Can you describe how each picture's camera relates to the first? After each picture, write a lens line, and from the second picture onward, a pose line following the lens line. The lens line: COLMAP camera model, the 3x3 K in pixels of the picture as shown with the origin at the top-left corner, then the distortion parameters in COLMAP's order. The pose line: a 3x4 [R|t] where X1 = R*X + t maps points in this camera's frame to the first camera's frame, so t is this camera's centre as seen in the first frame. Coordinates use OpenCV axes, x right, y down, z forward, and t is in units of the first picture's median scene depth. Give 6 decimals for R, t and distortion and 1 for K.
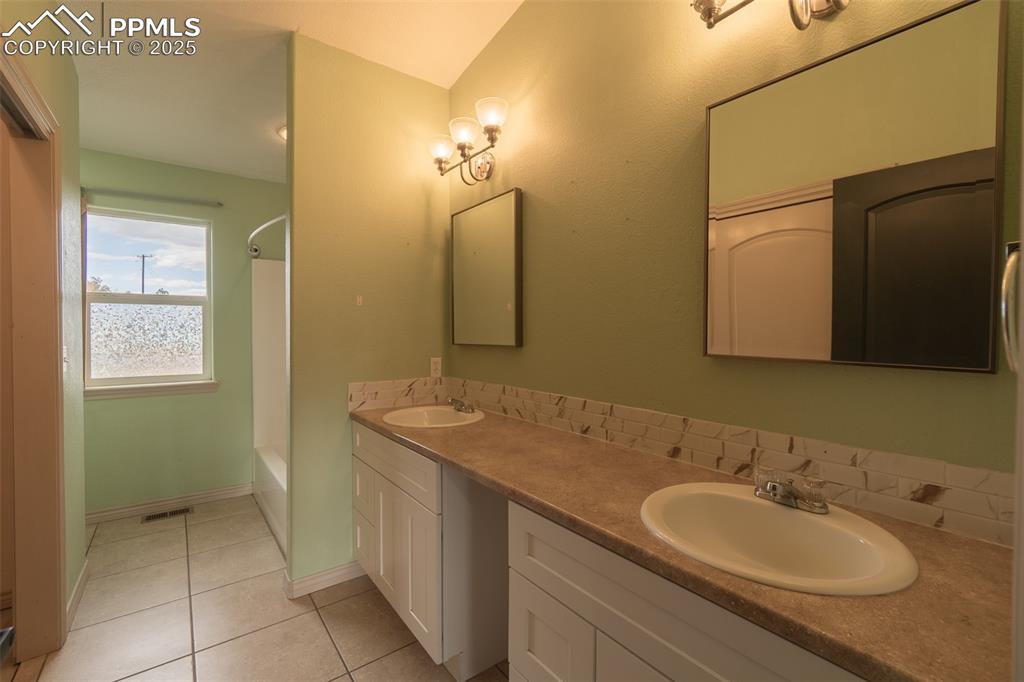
lens RADIAL K [[439.4, 0, 503.1], [0, 439.4, 336.8], [0, 0, 1]] dist [-0.002201, 0.000084]
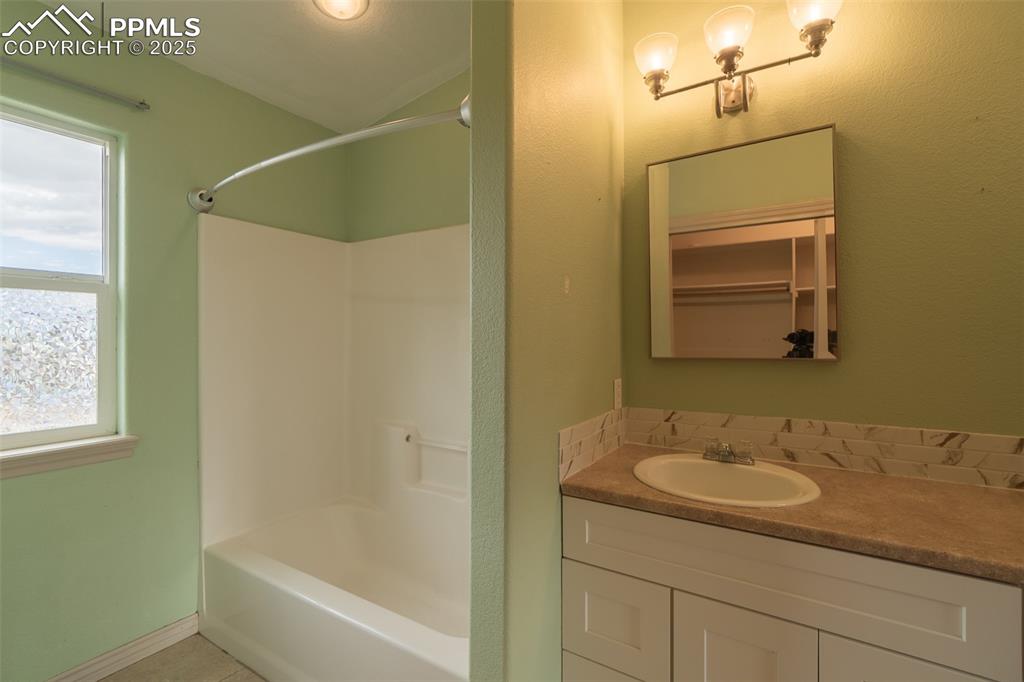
lens RADIAL K [[459.0, 0, 504.0], [0, 459.0, 337.3], [0, 0, 1]] dist [0.000775, 0.000563]
pose [[0.936826, -0.004247, 0.349769, -0.573857], [0.010732, 0.999804, -0.016607, -0.005487], [-0.349630, 0.019312, 0.936689, 0.434403]]
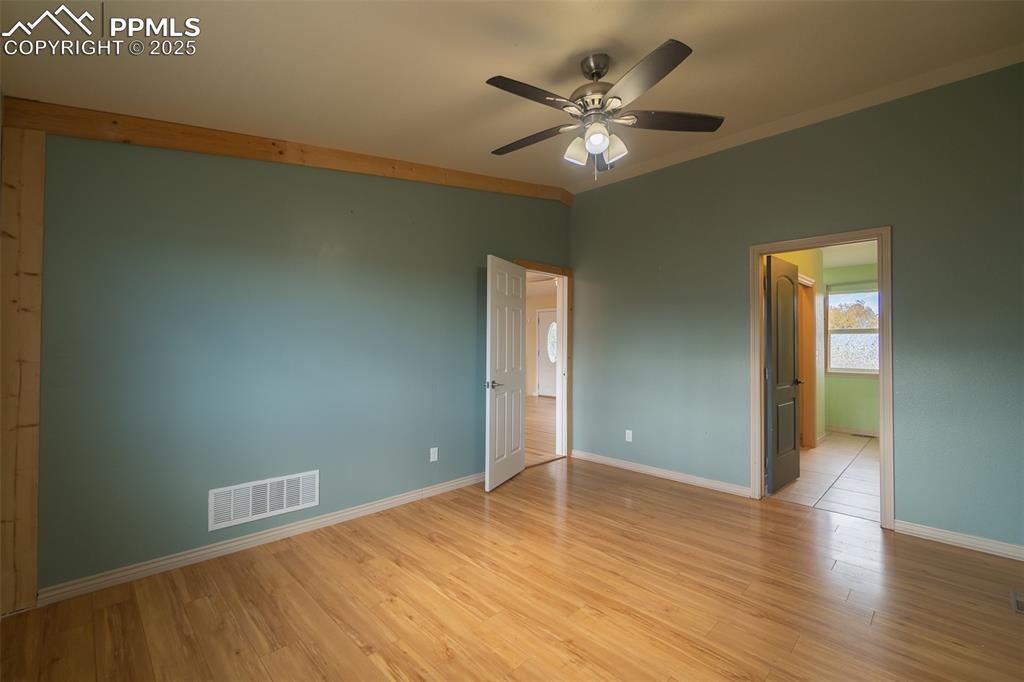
lens RADIAL K [[439.4, 0, 503.1], [0, 439.4, 336.8], [0, 0, 1]] dist [-0.002201, 0.000084]
pose [[0.124043, -0.021114, -0.992052, 1.271449], [-0.021773, 0.999475, -0.023994, 0.032526], [0.992038, 0.024576, 0.123518, -1.107387]]
